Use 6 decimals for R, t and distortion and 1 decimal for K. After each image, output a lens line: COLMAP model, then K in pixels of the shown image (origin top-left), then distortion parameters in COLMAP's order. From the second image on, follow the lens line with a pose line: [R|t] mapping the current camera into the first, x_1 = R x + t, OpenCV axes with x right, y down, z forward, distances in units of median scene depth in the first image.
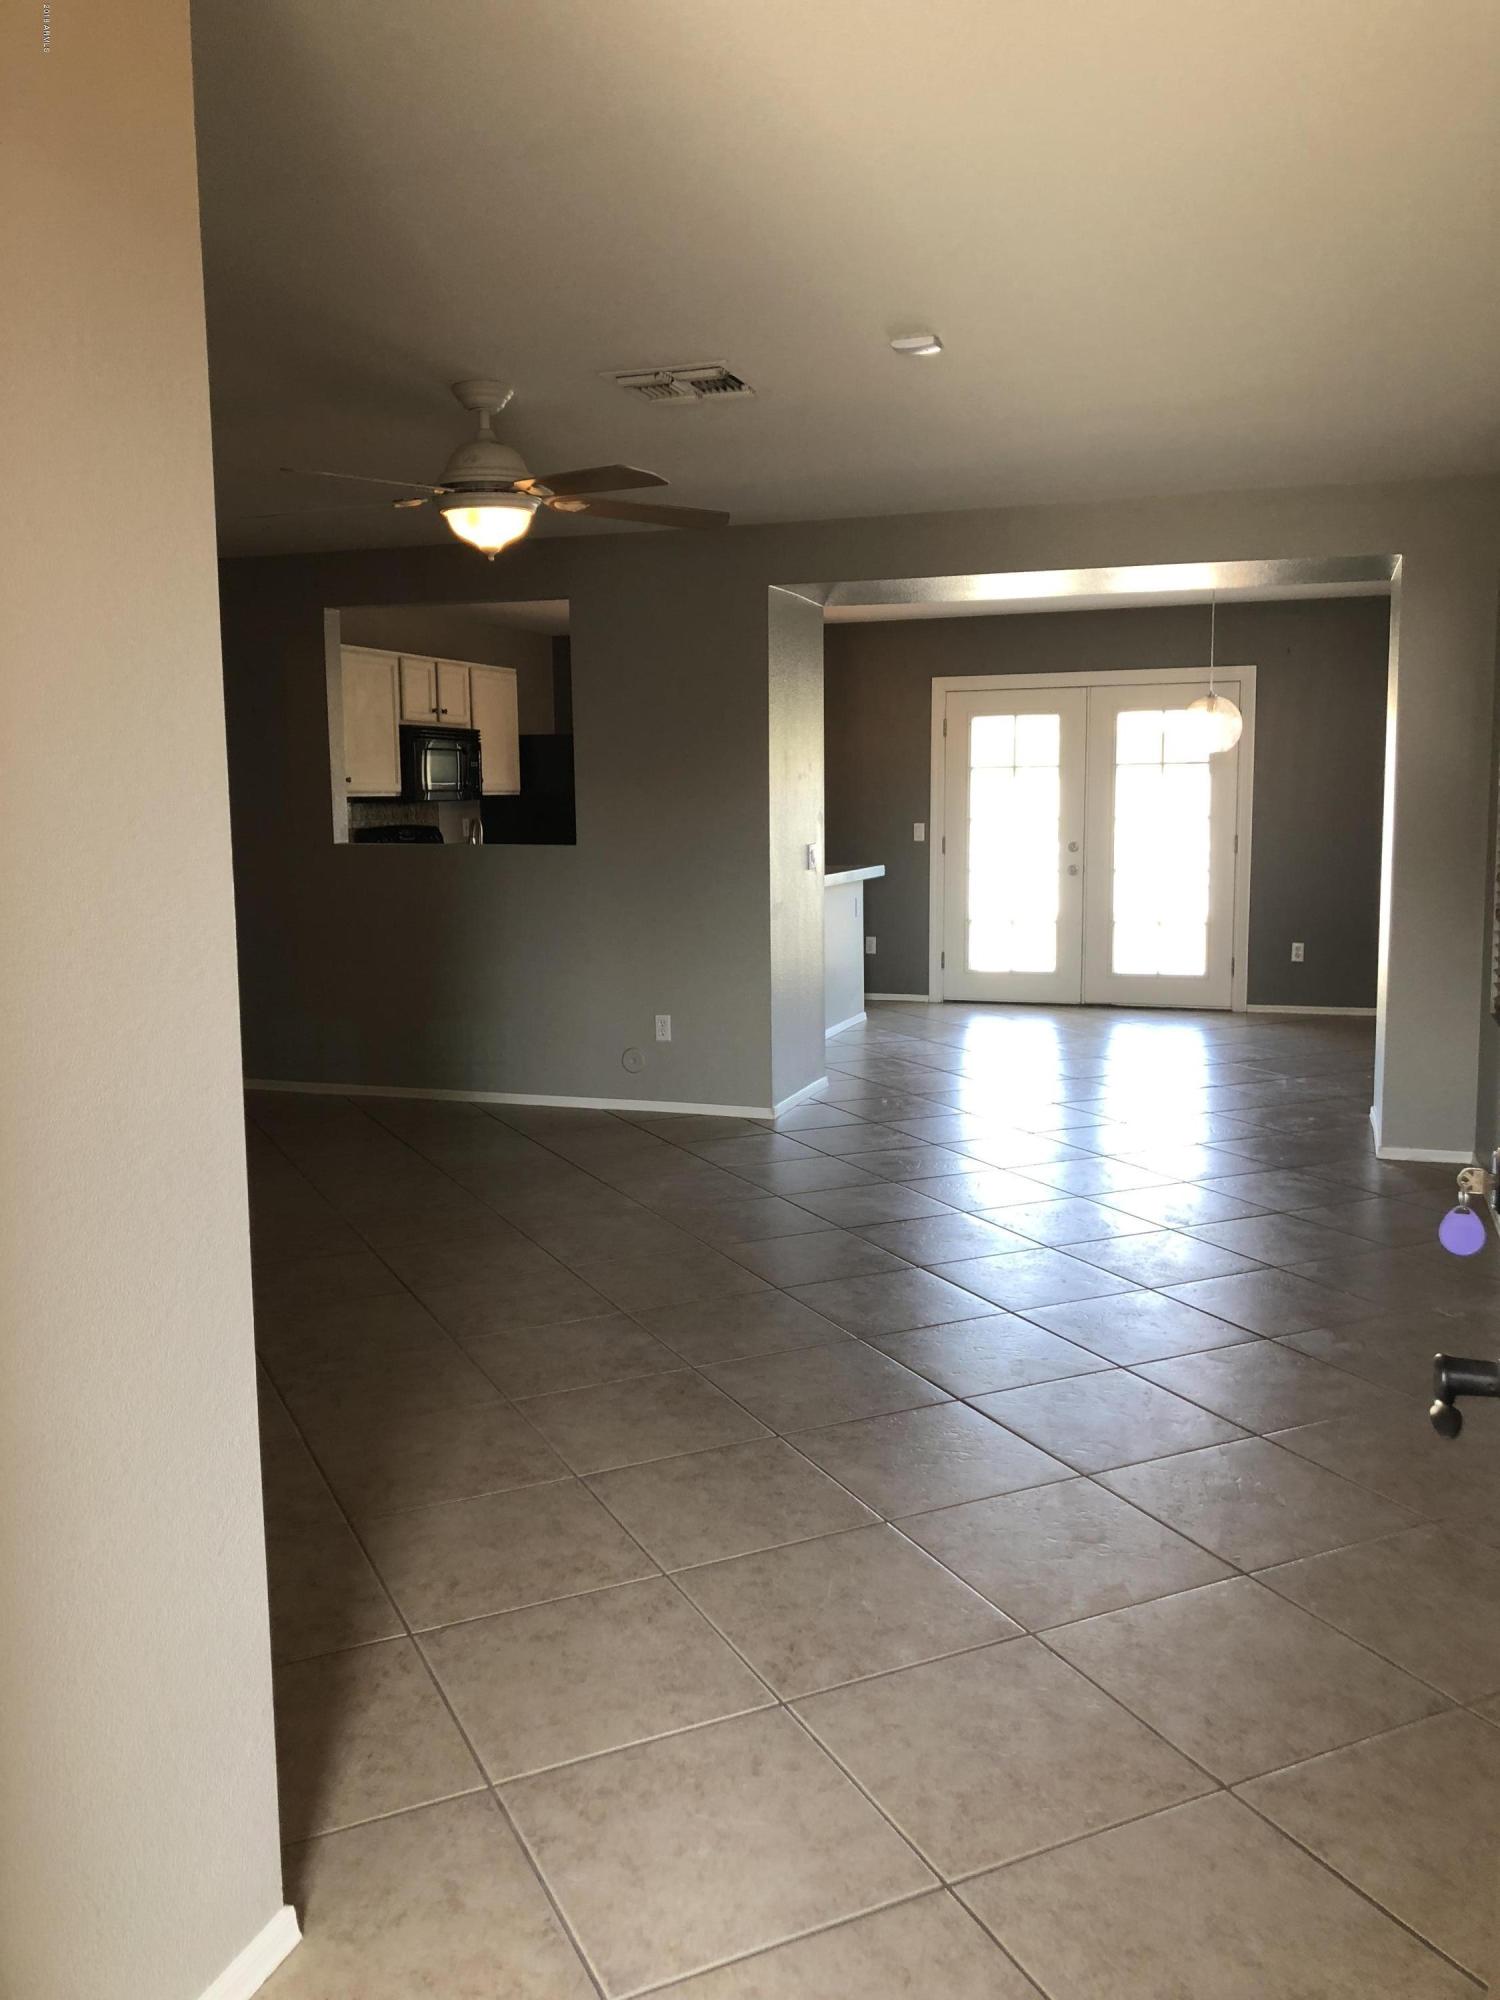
lens RADIAL K [[1682.1, 0, 748.7], [0, 1682.1, 1000.1], [0, 0, 1]] dist [0.062070, -0.016061]
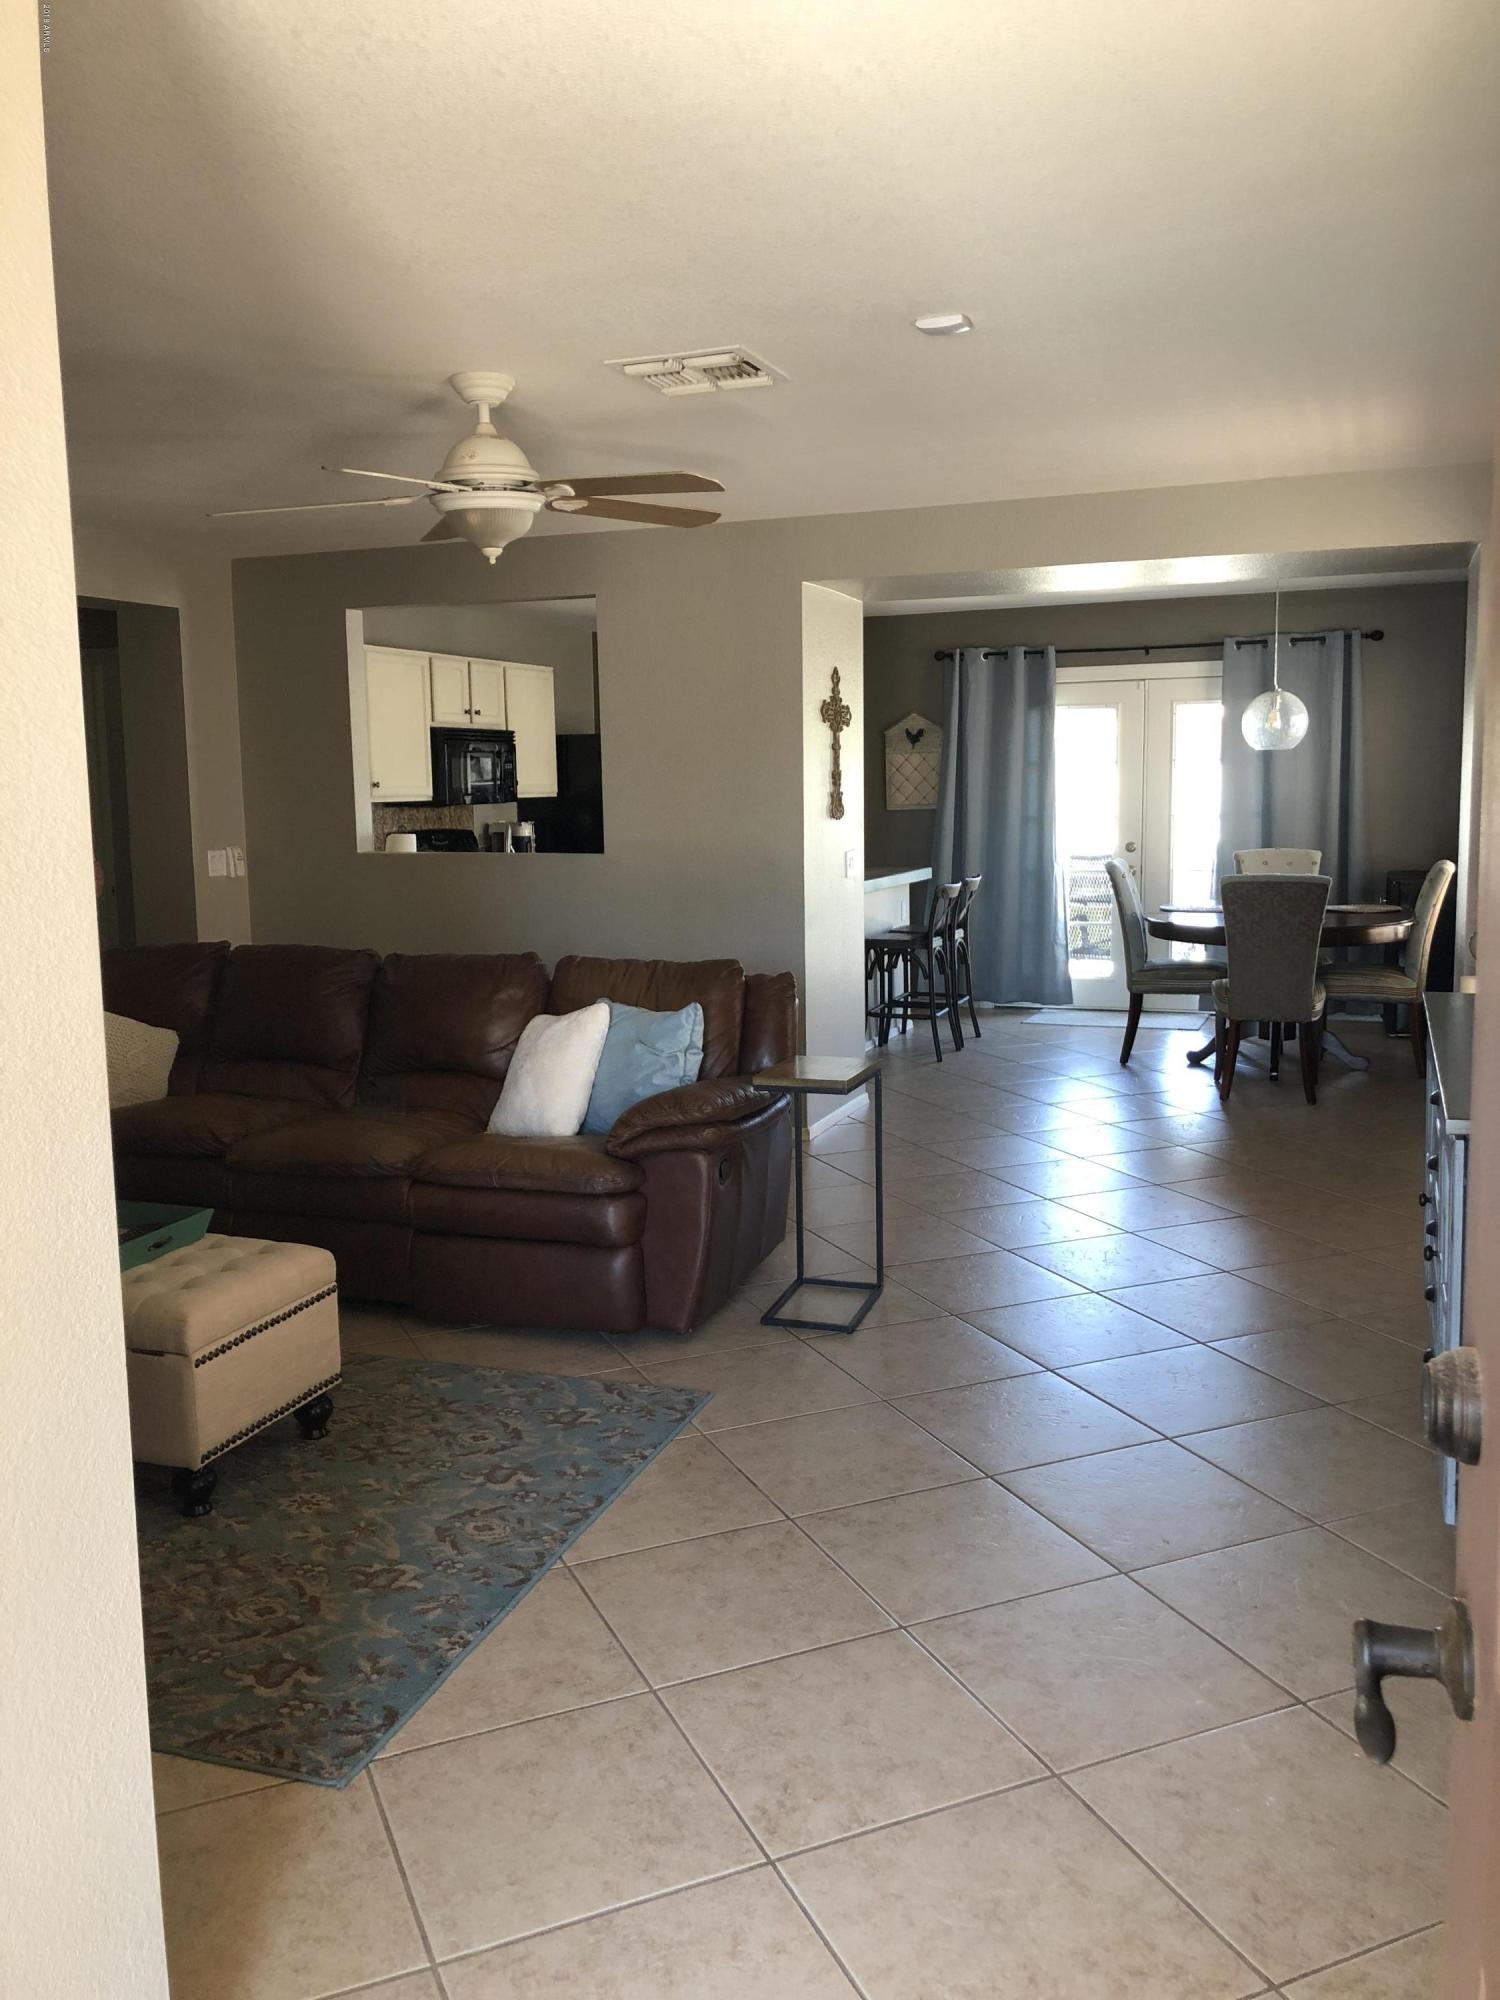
lens RADIAL K [[1682.1, 0, 752.3], [0, 1682.1, 998.3], [0, 0, 1]] dist [0.062070, -0.016061]
pose [[0.999396, -0.001735, -0.034703, 0.037109], [0.001932, 0.999982, 0.005634, -0.035744], [0.034693, -0.005697, 0.999382, 0.101015]]
